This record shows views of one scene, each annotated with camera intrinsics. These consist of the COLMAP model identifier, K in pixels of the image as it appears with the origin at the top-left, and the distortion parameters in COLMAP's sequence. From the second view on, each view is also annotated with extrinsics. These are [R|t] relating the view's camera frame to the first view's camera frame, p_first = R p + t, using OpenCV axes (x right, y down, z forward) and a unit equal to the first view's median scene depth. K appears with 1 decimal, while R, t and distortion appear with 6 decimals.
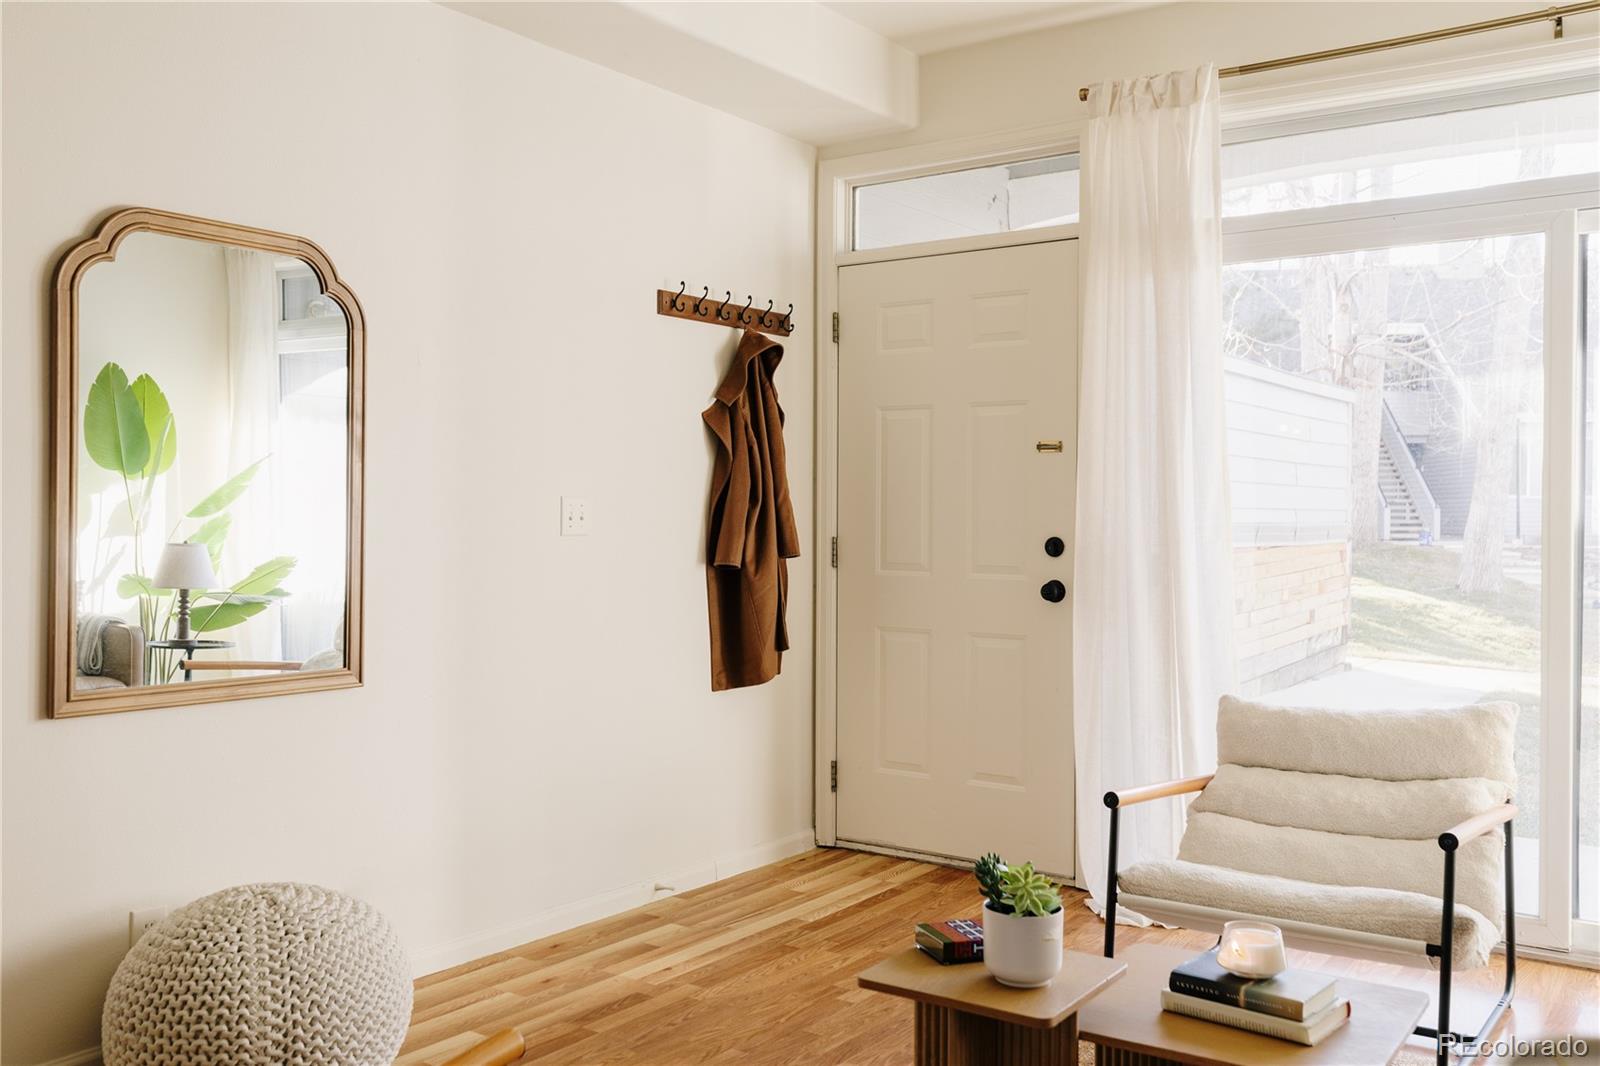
lens RADIAL K [[1478.3, 0, 899.8], [0, 1478.3, 531.9], [0, 0, 1]] dist [-0.013618, -0.012793]
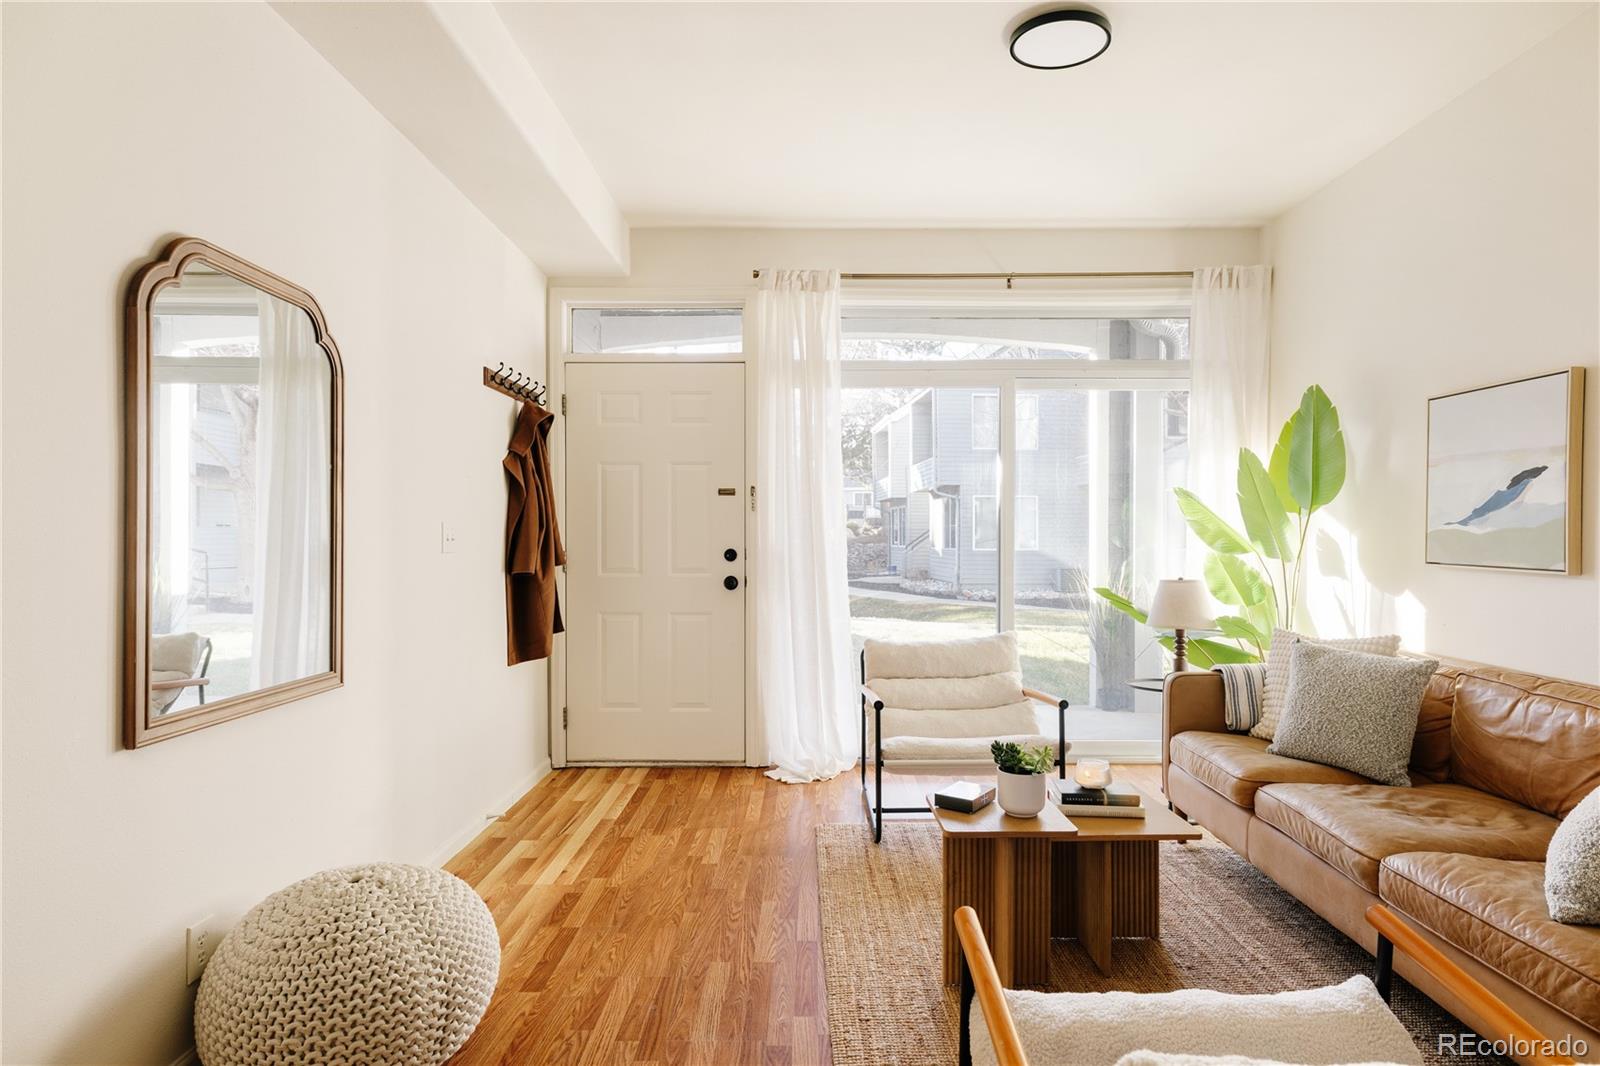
lens RADIAL K [[888.2, 0, 774.3], [0, 888.2, 540.4], [0, 0, 1]] dist [-0.012515, 0.005871]
pose [[0.806251, -0.008713, 0.591510, -0.456101], [0.011990, 0.999927, -0.001613, -0.003685], [-0.591452, 0.008392, 0.806296, 0.217804]]
